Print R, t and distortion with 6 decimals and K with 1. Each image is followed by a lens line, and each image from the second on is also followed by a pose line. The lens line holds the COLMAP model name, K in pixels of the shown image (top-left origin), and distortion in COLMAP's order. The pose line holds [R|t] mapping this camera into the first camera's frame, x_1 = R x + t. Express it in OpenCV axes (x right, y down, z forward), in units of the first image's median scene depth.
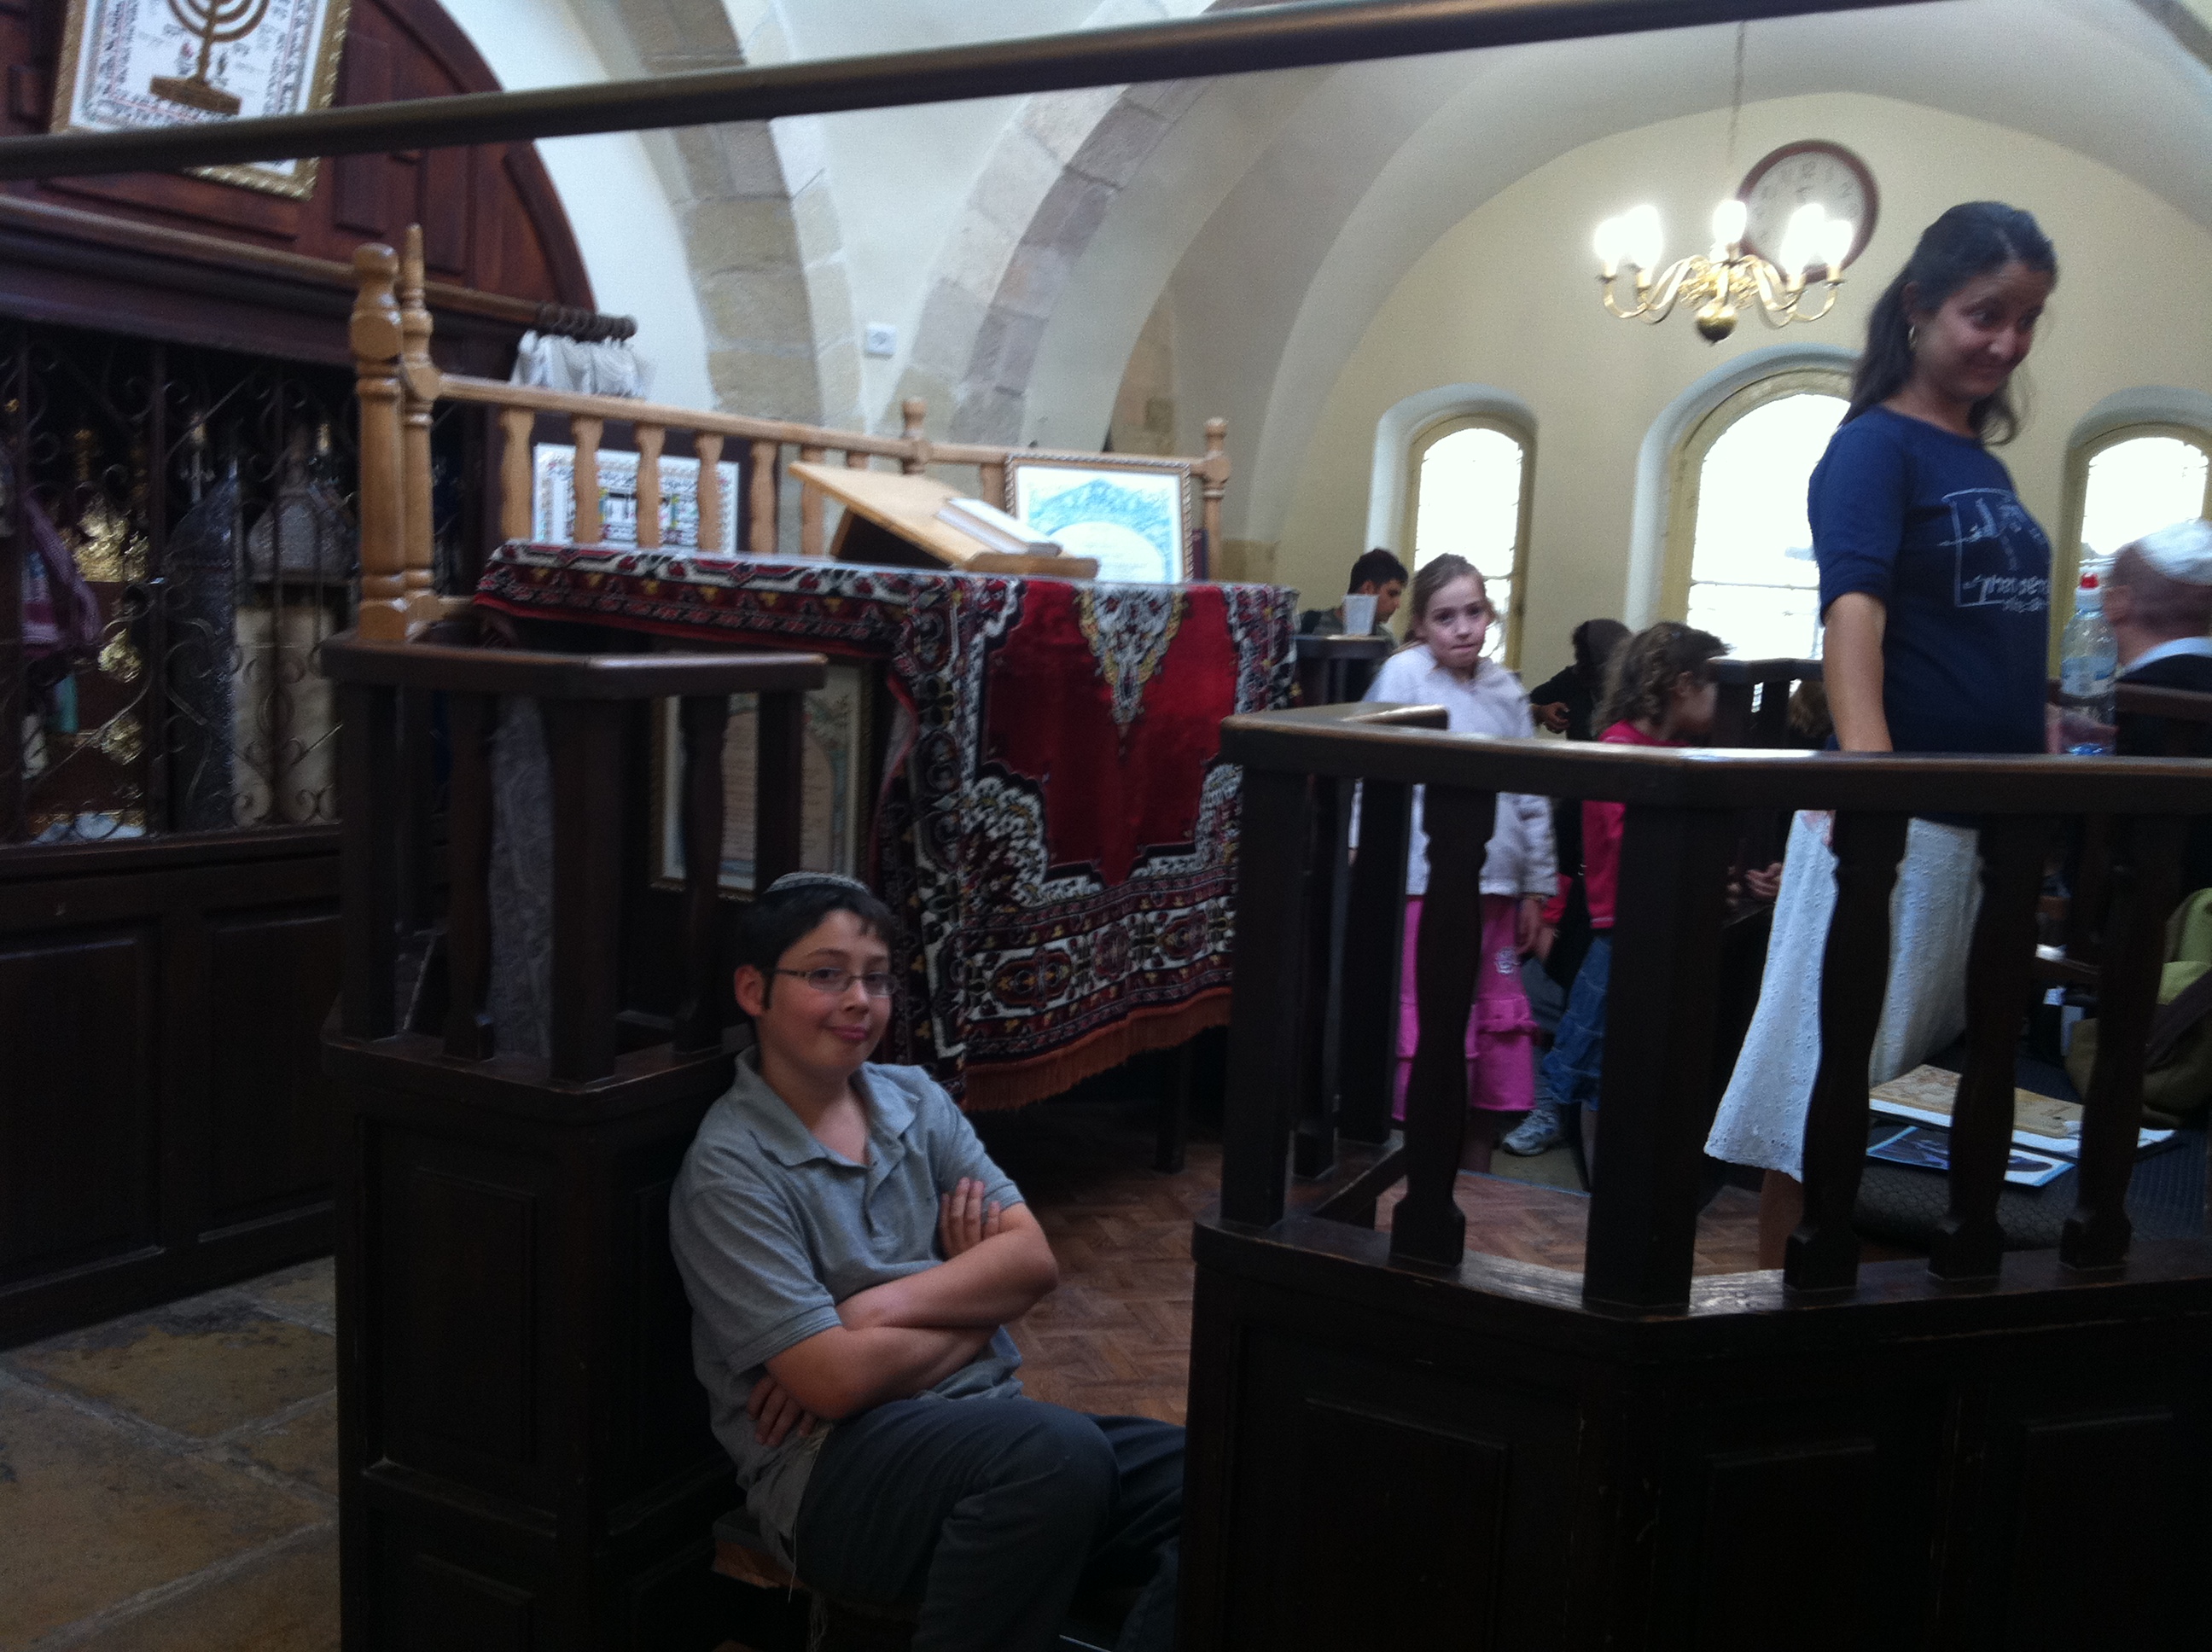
lens RADIAL K [[2153.7, 0, 1105.6], [0, 2153.7, 890.4], [0, 0, 1]] dist [0.009706, 0.000000]
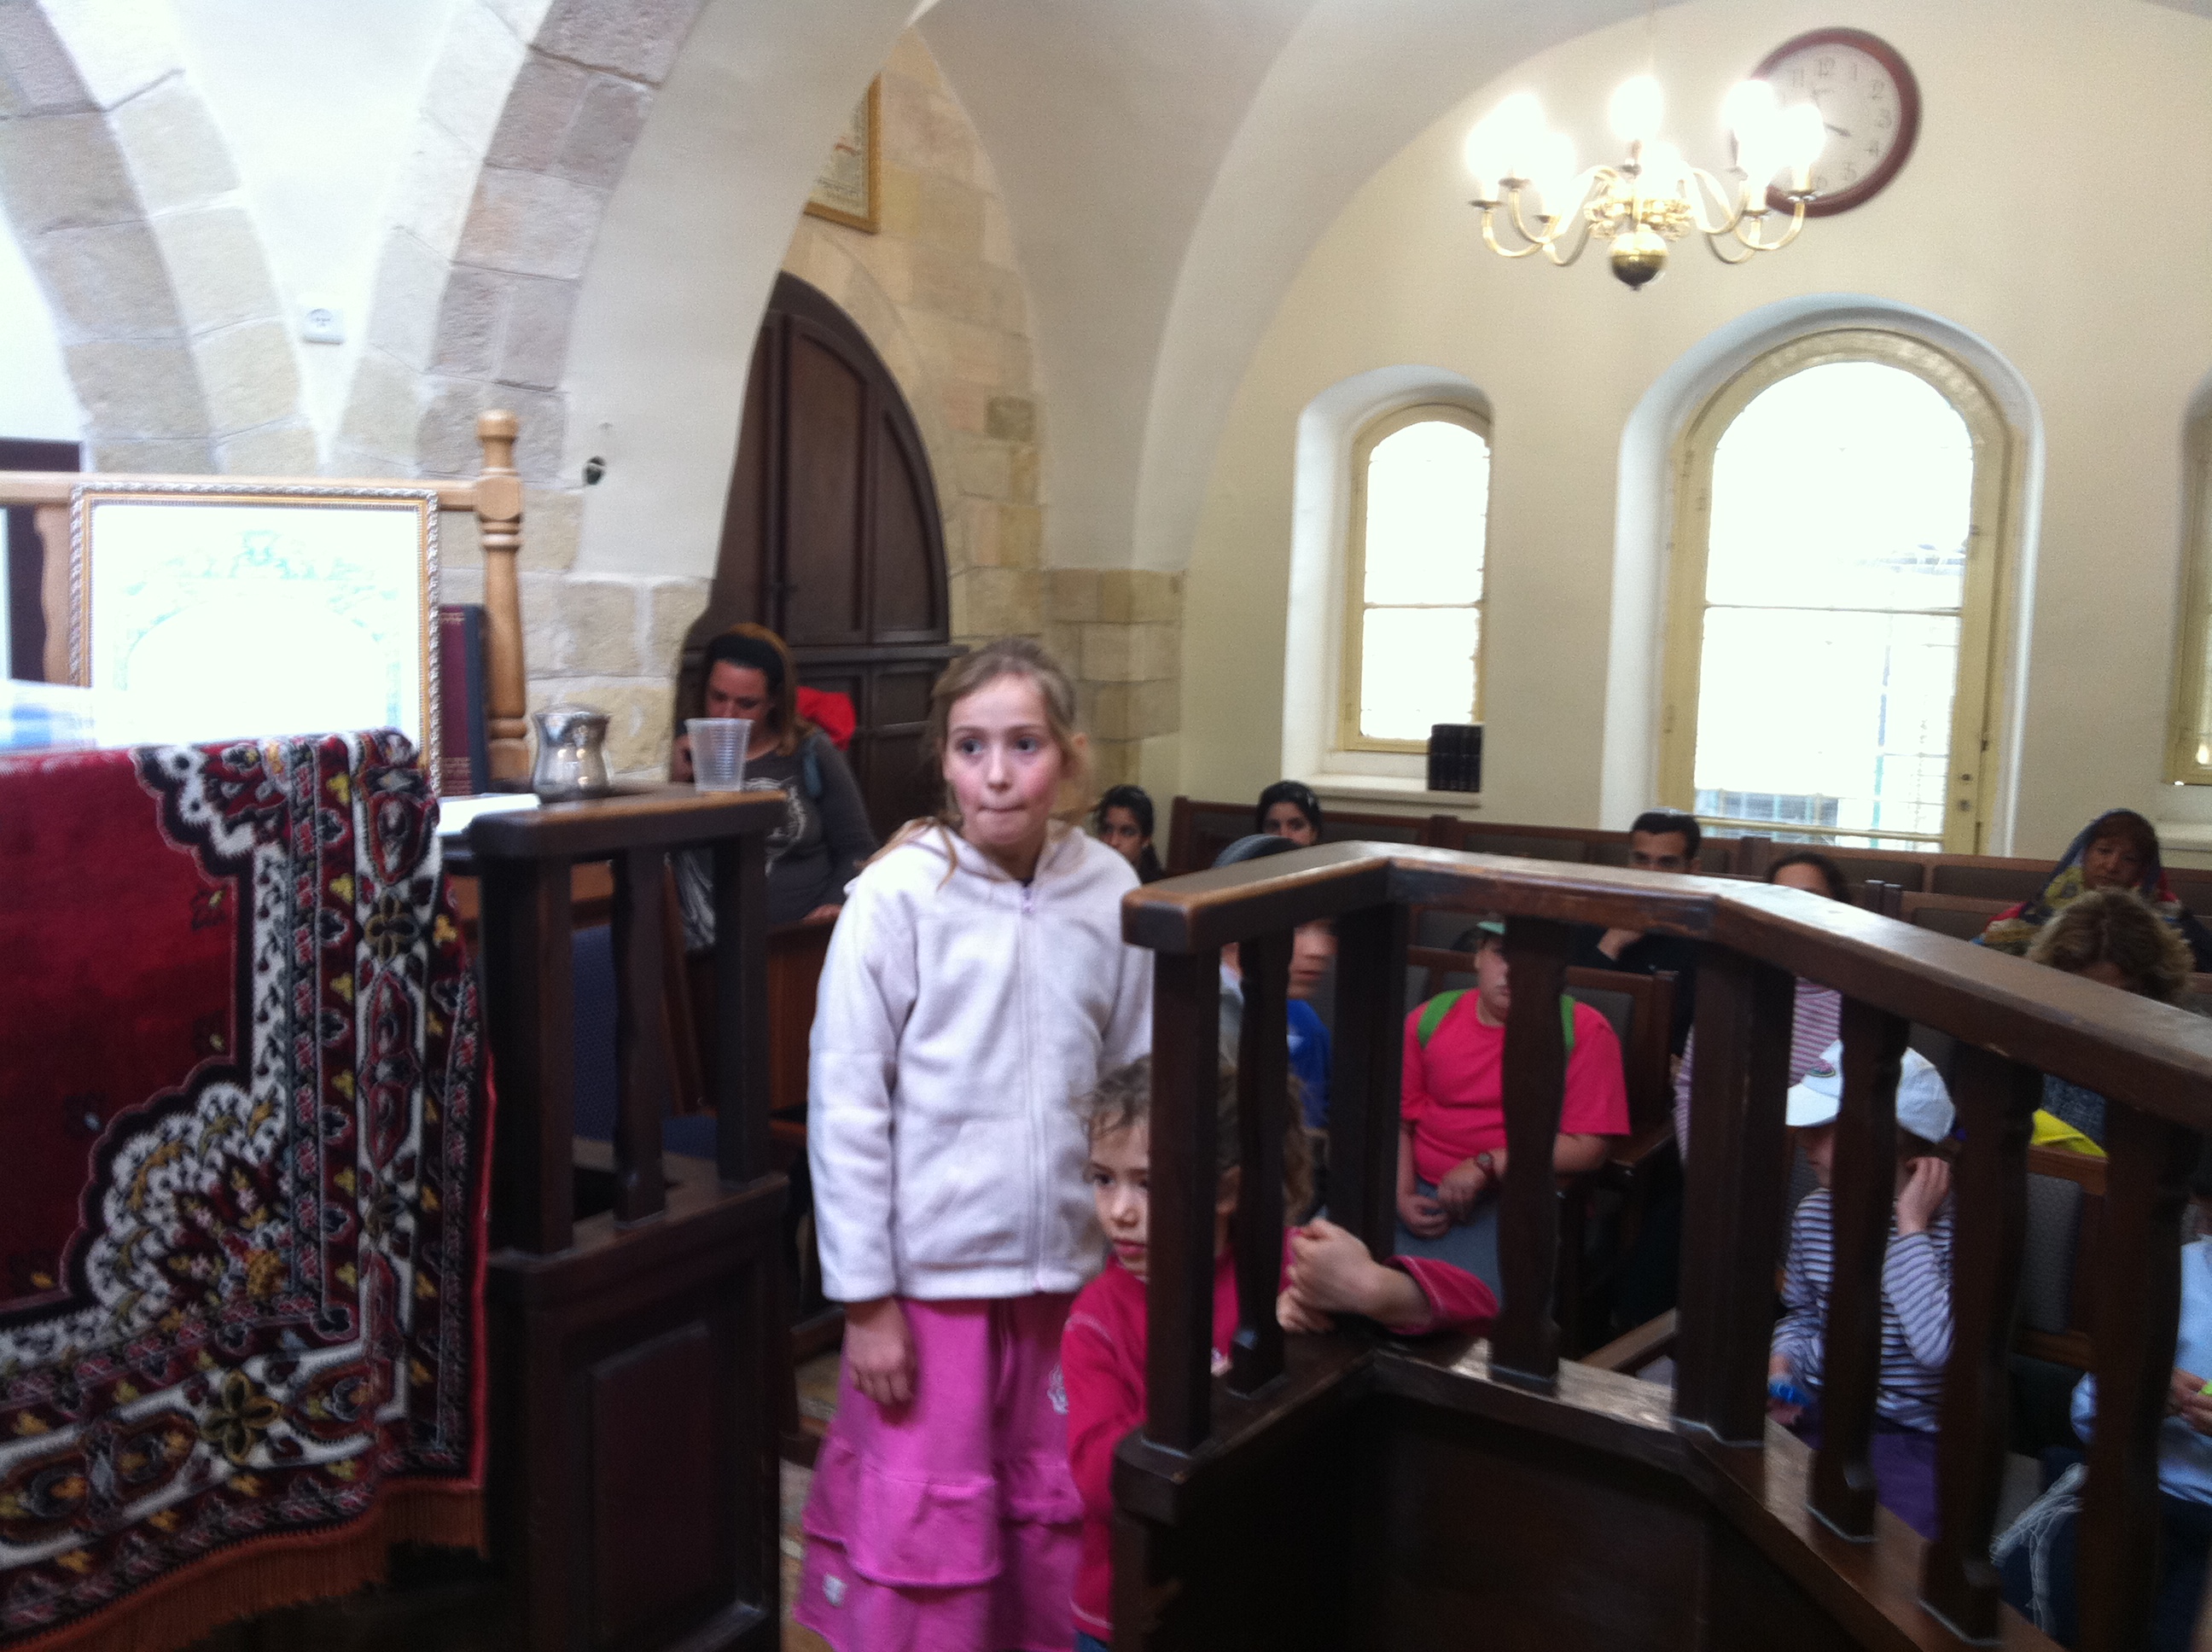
lens RADIAL K [[2153.7, 0, 1101.5], [0, 2153.7, 820.9], [0, 0, 1]] dist [0.009706, 0.000000]
pose [[0.996092, -0.021010, -0.085787, 0.199957], [0.017825, 0.999129, -0.037724, -0.067036], [0.086505, 0.036047, 0.995599, 0.349523]]
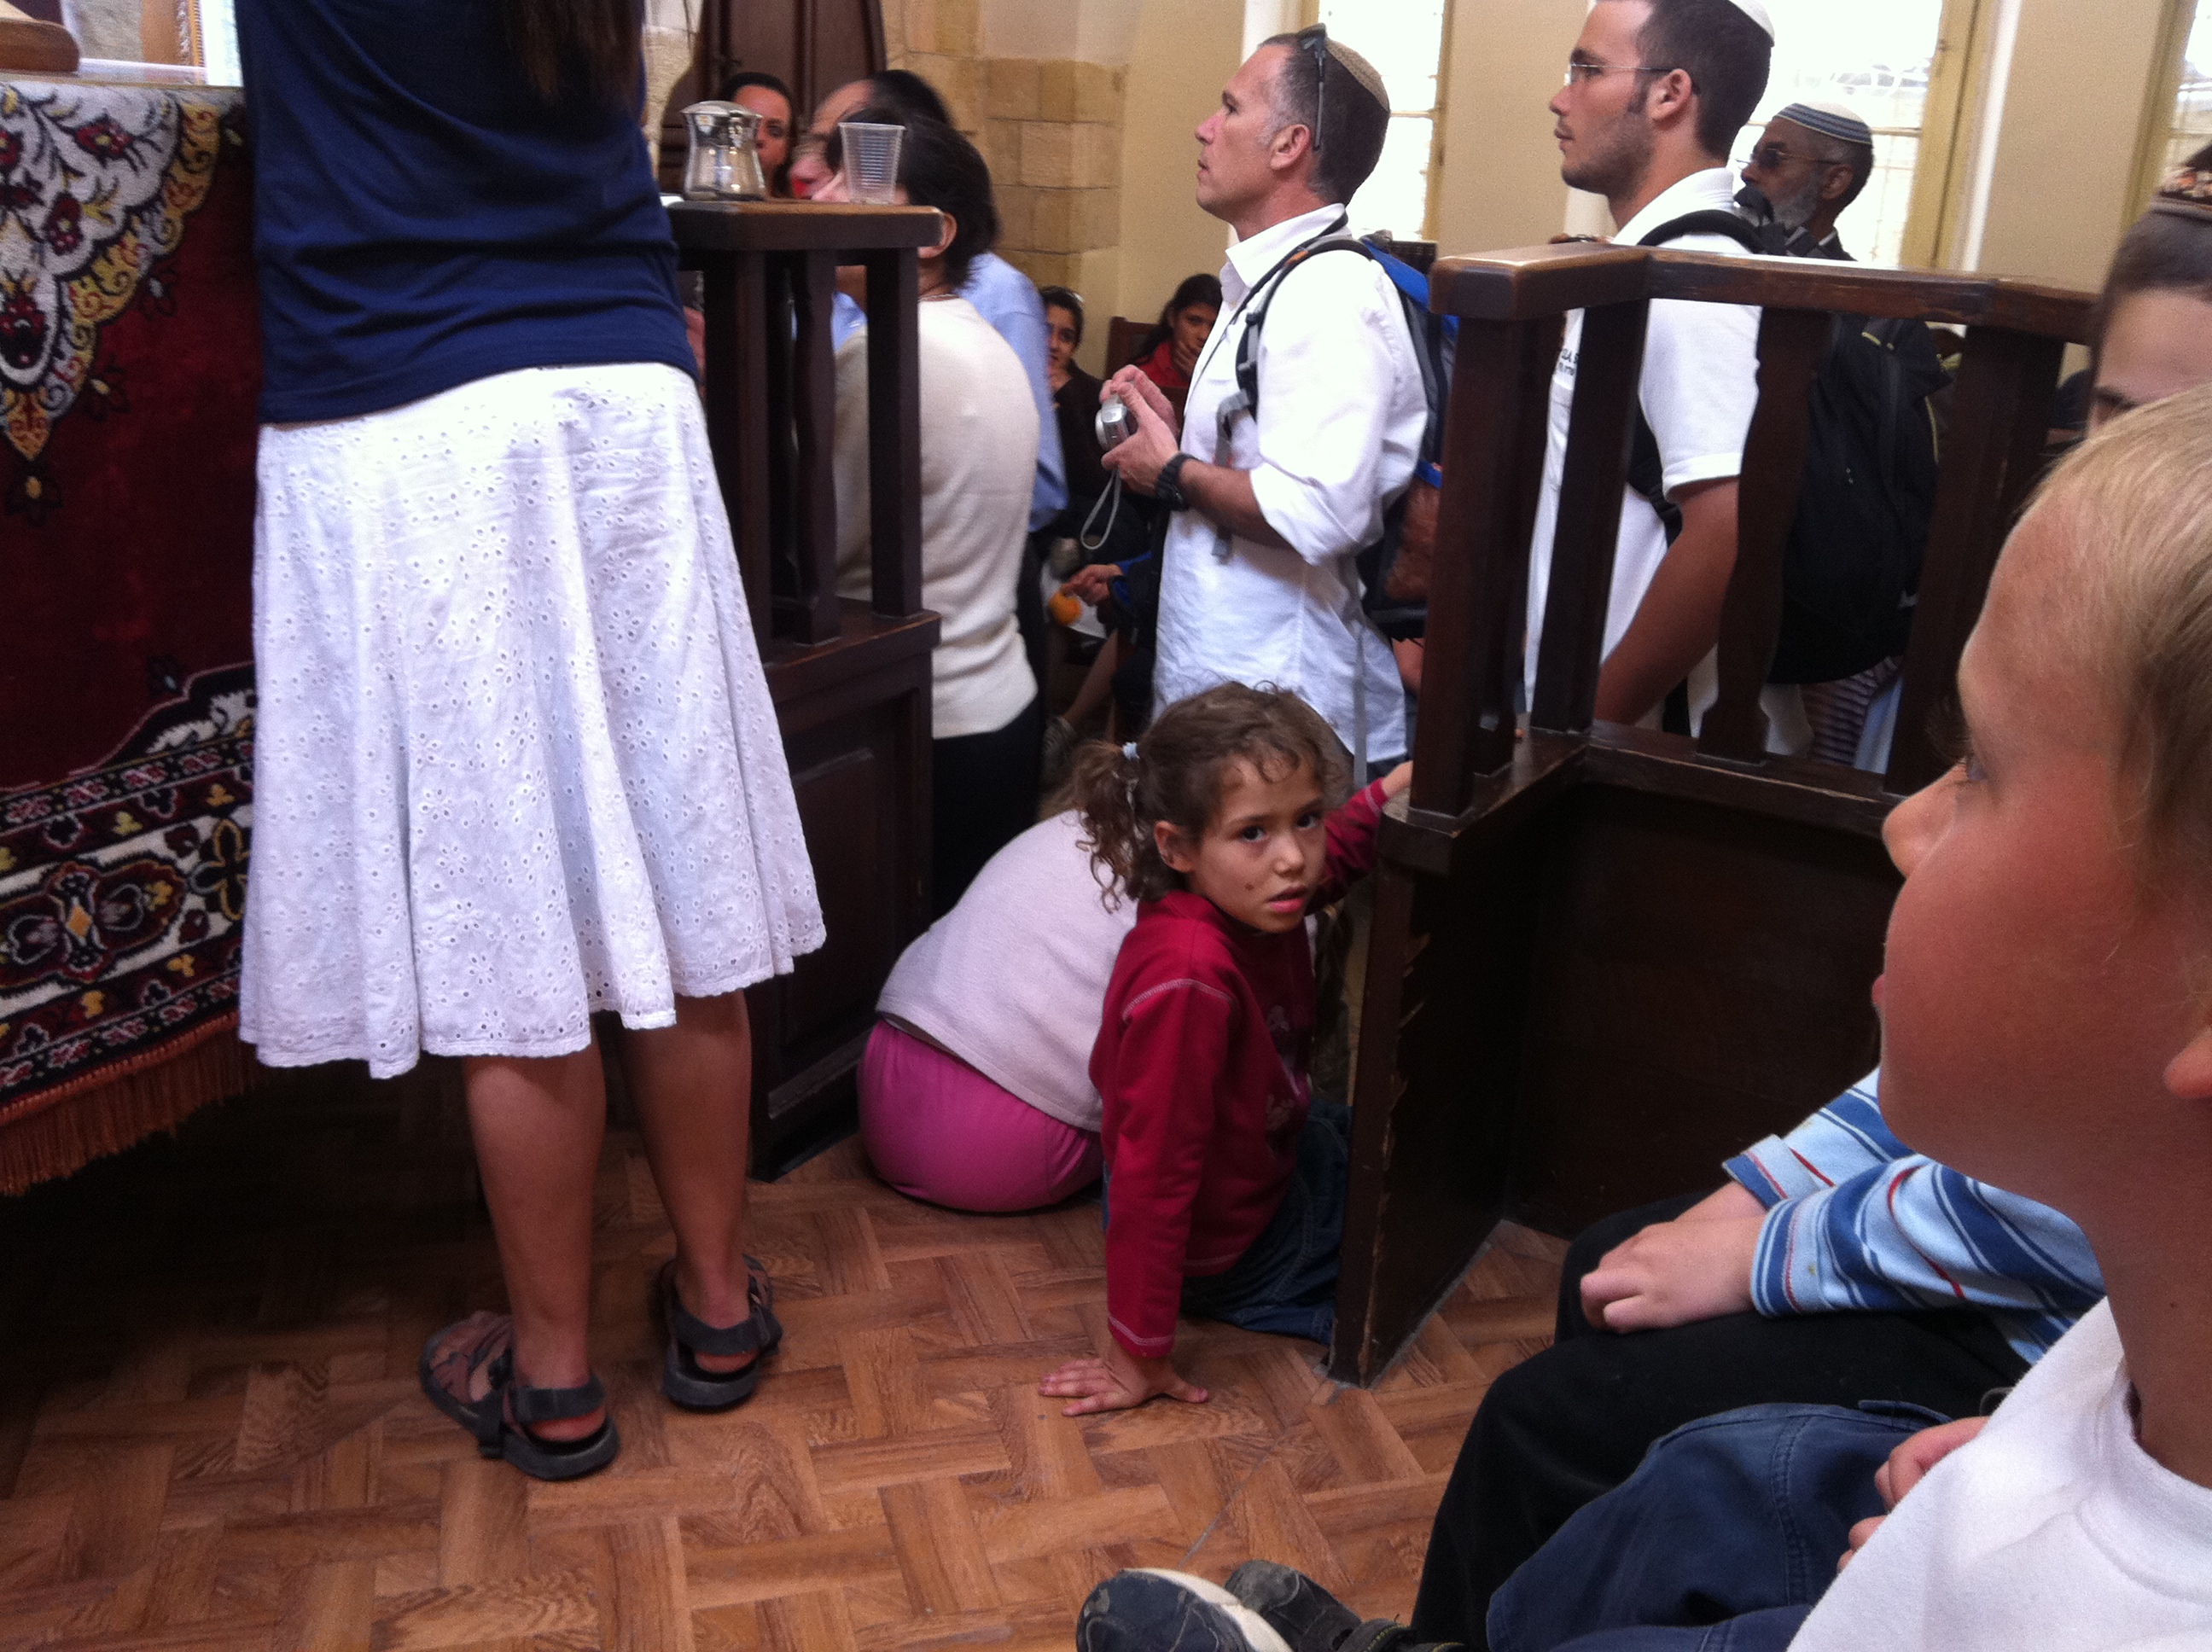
lens RADIAL K [[2153.7, 0, 1101.9], [0, 2153.7, 912.0], [0, 0, 1]] dist [0.009706, 0.000000]
pose [[0.999958, -0.001245, -0.009052, 0.135399], [0.003043, 0.979485, 0.201492, -0.041024], [0.008616, -0.201512, 0.979448, 0.337324]]
